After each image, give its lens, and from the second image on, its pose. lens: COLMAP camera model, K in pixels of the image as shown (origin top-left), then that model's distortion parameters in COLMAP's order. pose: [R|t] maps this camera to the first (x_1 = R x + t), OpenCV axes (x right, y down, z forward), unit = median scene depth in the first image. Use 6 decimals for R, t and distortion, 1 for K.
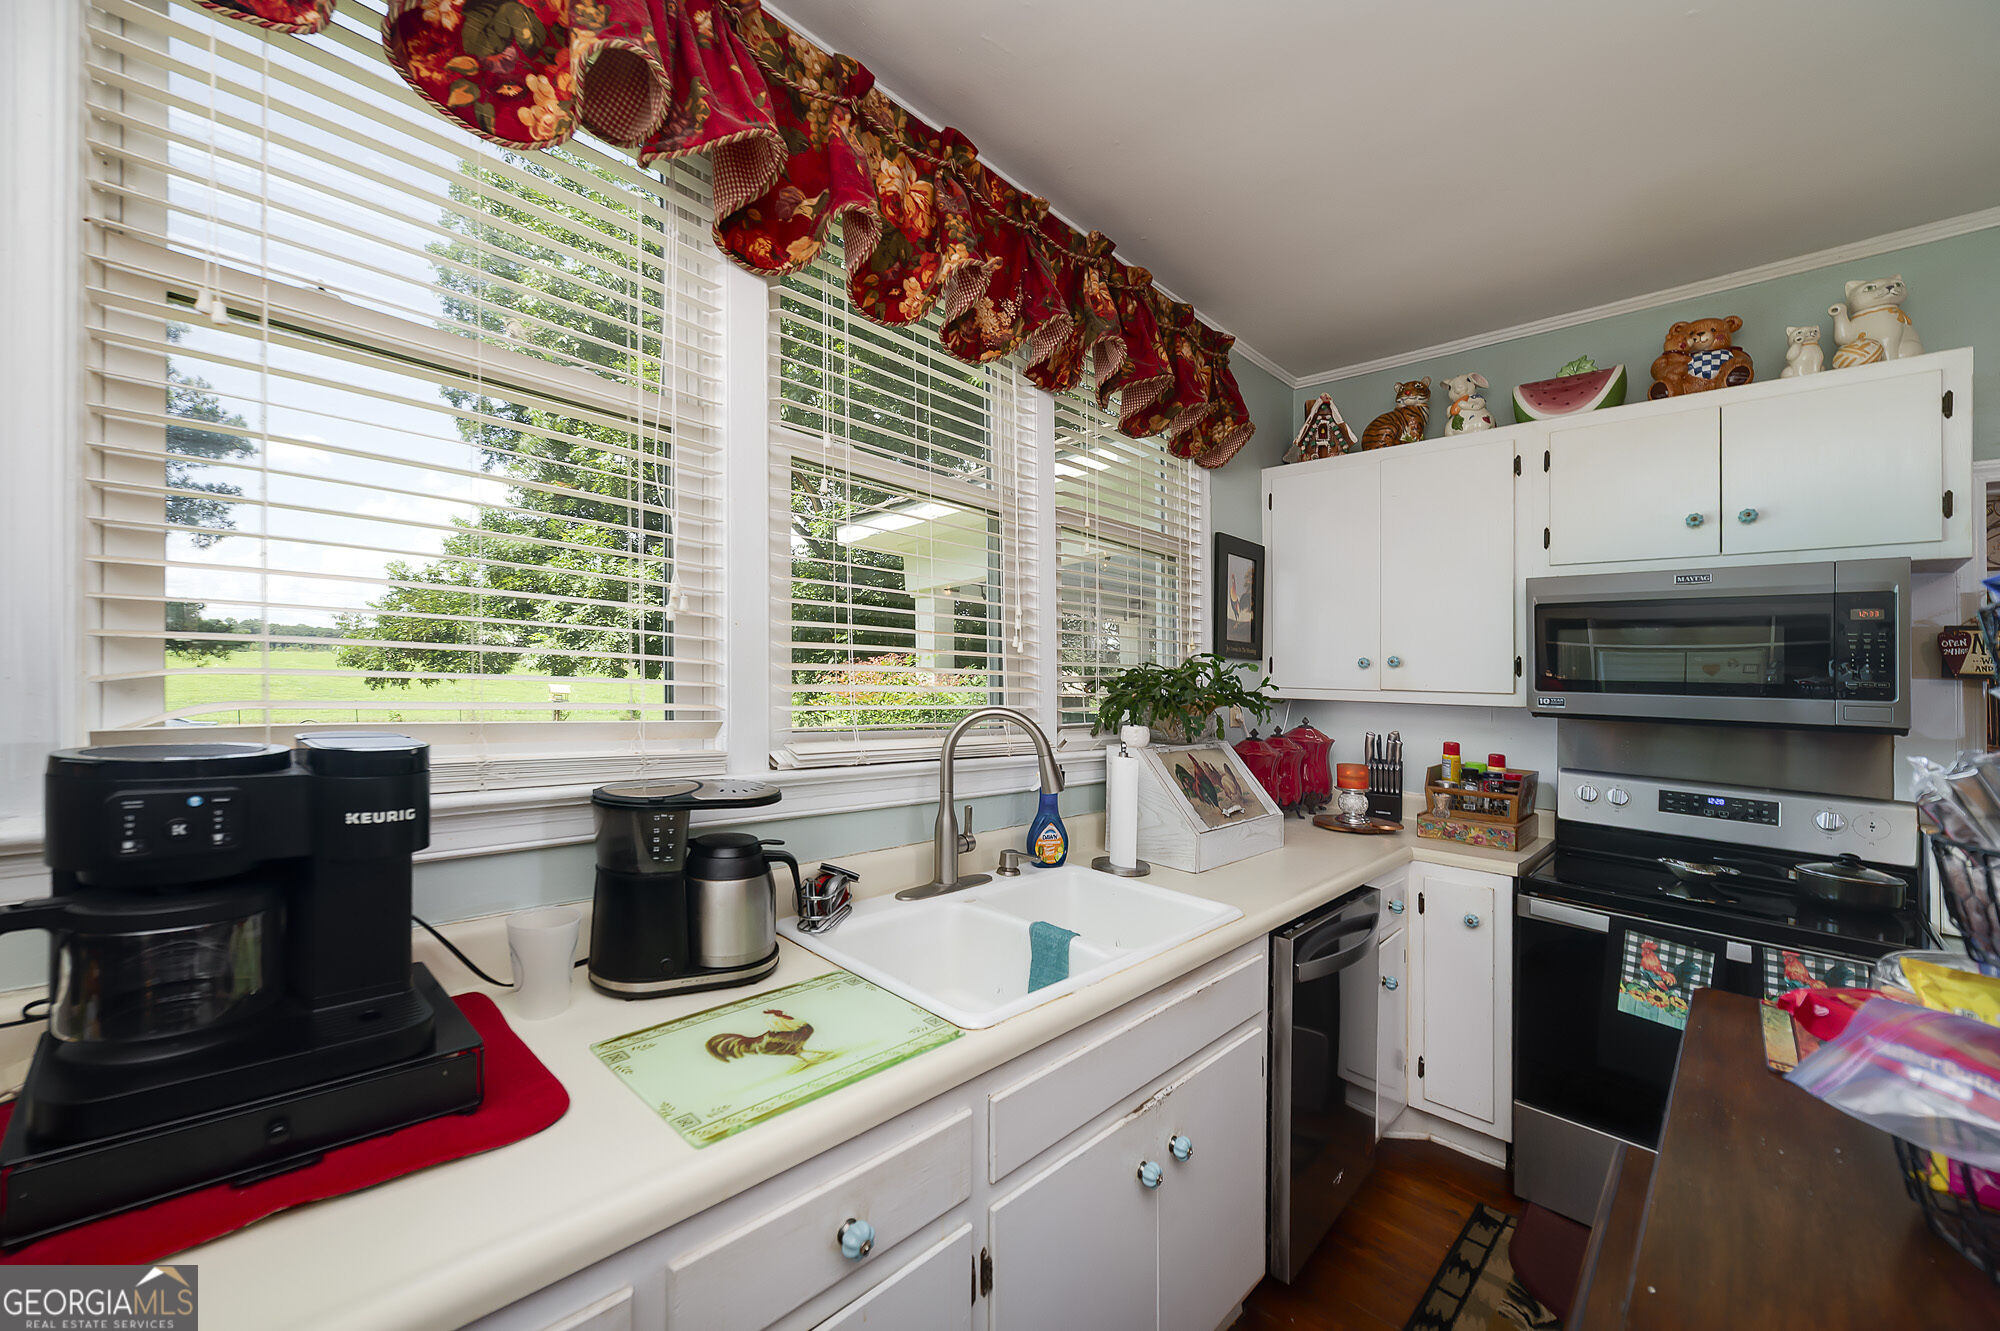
lens RADIAL K [[783.1, 0, 1061.3], [0, 783.1, 678.5], [0, 0, 1]] dist [-0.017661, -0.000106]
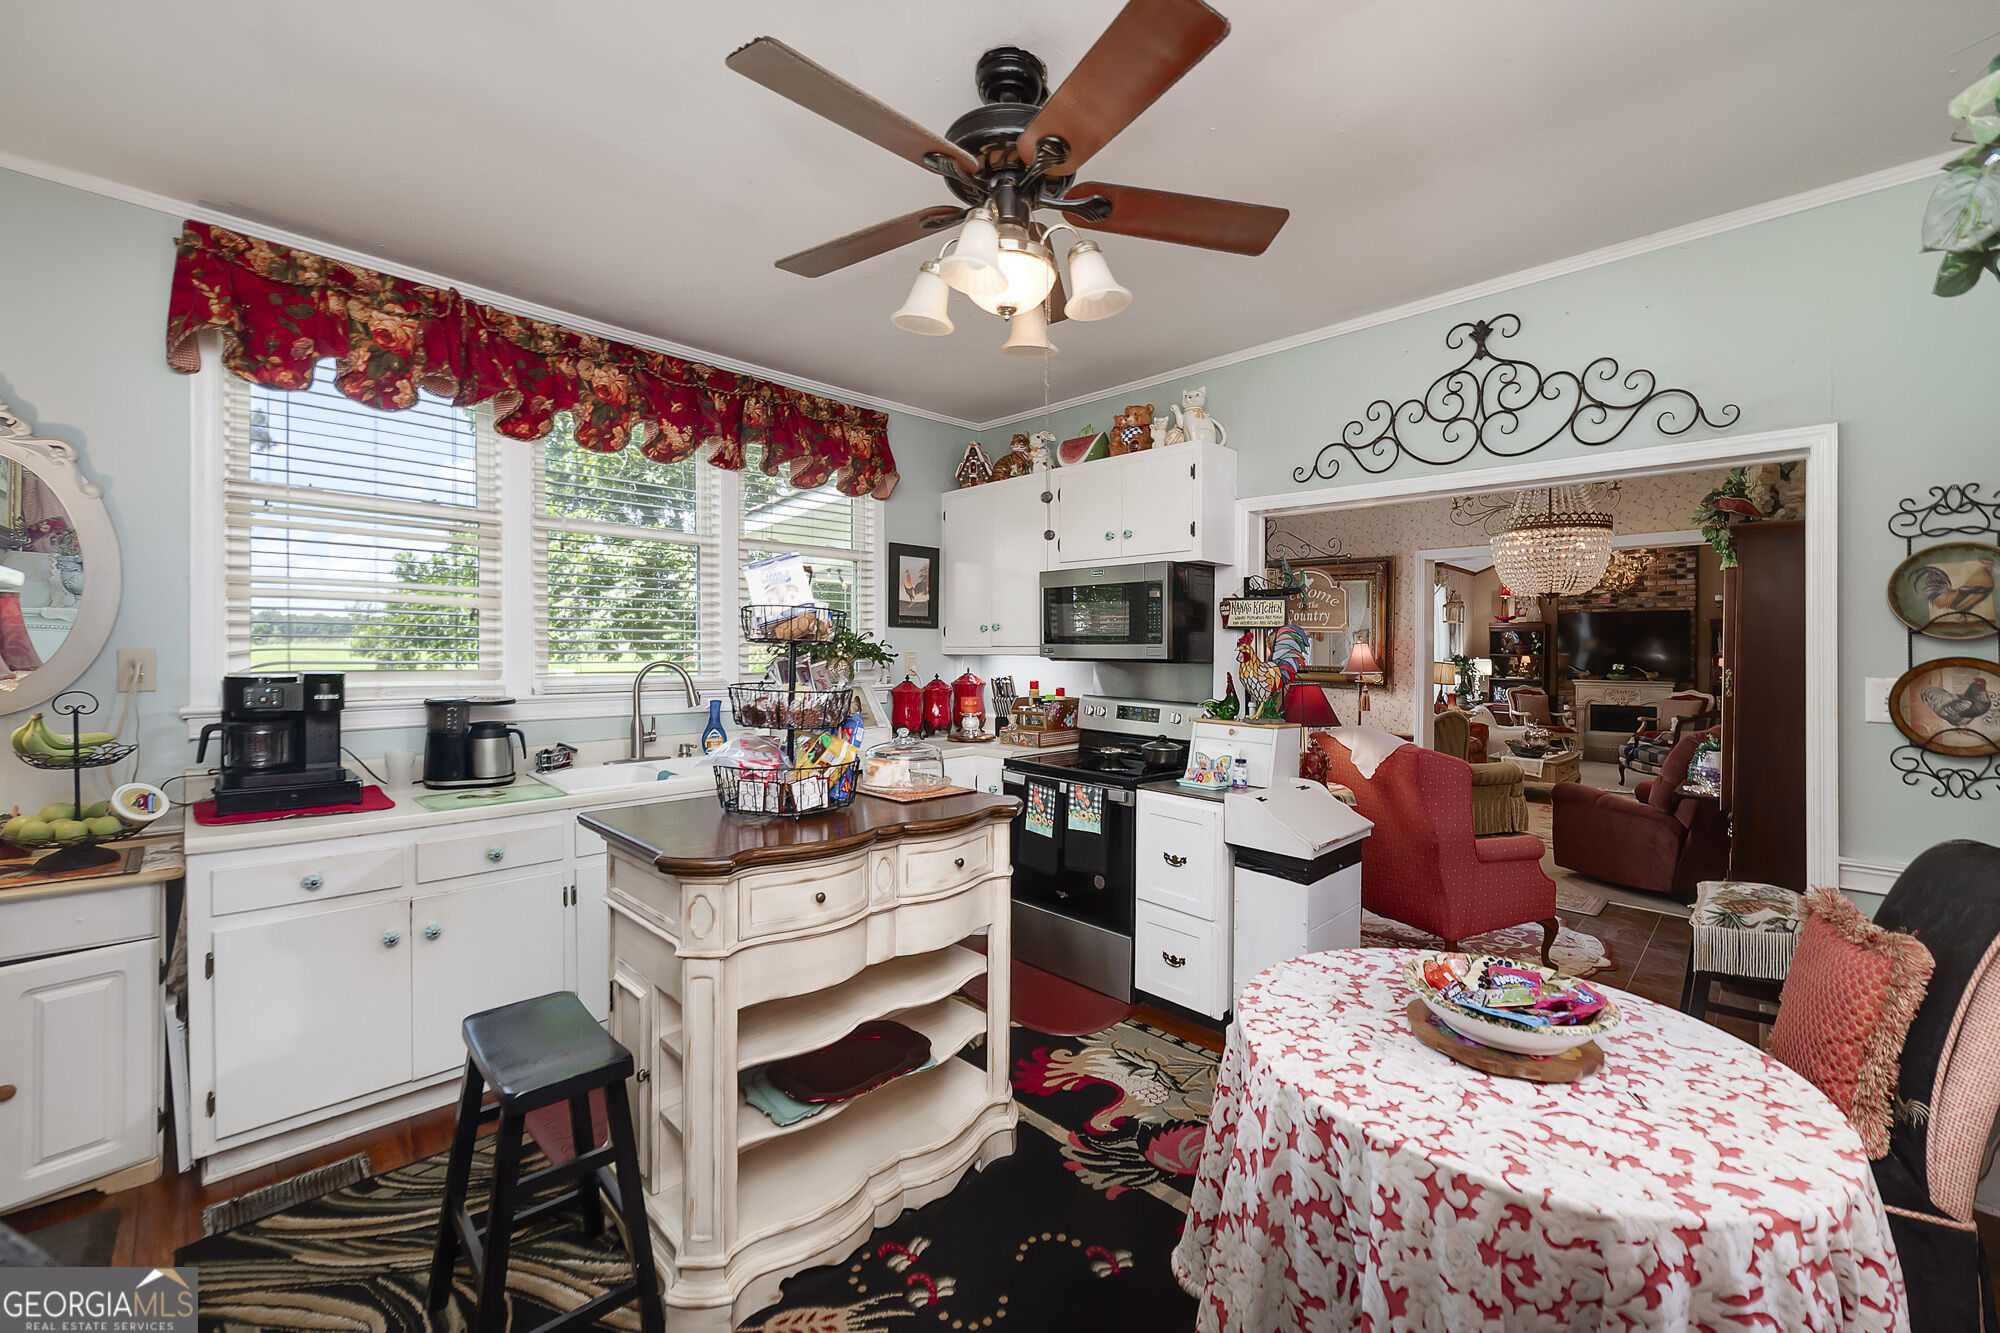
lens RADIAL K [[799.5, 0, 989.4], [0, 799.5, 618.5], [0, 0, 1]] dist [-0.016875, 0.000158]
pose [[0.998123, -0.028279, -0.054329, 0.740459], [0.026310, 0.998983, -0.036626, 0.026280], [0.055310, 0.035128, 0.997851, -0.771187]]
